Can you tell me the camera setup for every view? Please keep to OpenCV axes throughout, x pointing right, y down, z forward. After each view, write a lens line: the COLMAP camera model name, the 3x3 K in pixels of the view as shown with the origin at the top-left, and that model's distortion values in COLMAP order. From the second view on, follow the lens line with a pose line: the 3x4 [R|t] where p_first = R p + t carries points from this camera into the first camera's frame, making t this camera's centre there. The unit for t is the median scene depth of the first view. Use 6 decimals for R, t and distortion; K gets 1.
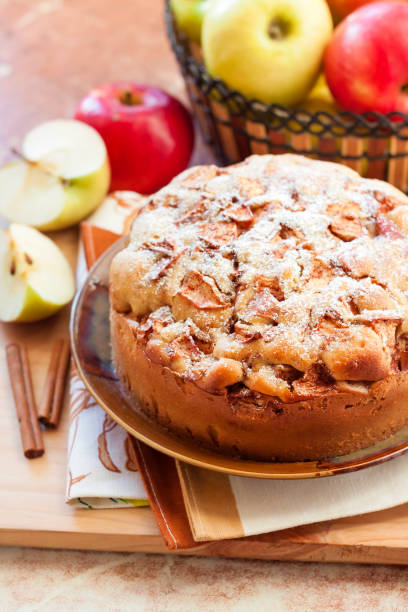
lens RADIAL K [[1531.3, 0, 204.0], [0, 1531.3, 306.0], [0, 0, 1]] dist [-0.094556, -0.502168]
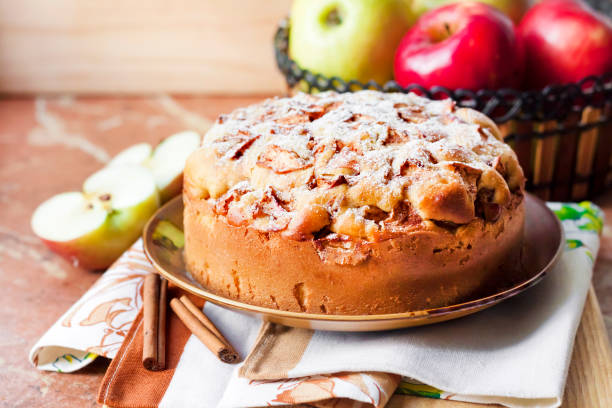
lens RADIAL K [[1531.3, 0, 306.0], [0, 1531.3, 204.0], [0, 0, 1]] dist [-0.094556, -0.502168]
pose [[0.995645, -0.030138, 0.088220, -0.074306], [0.060238, 0.930203, -0.362069, 0.383370], [-0.071150, 0.365807, 0.927967, 0.078434]]
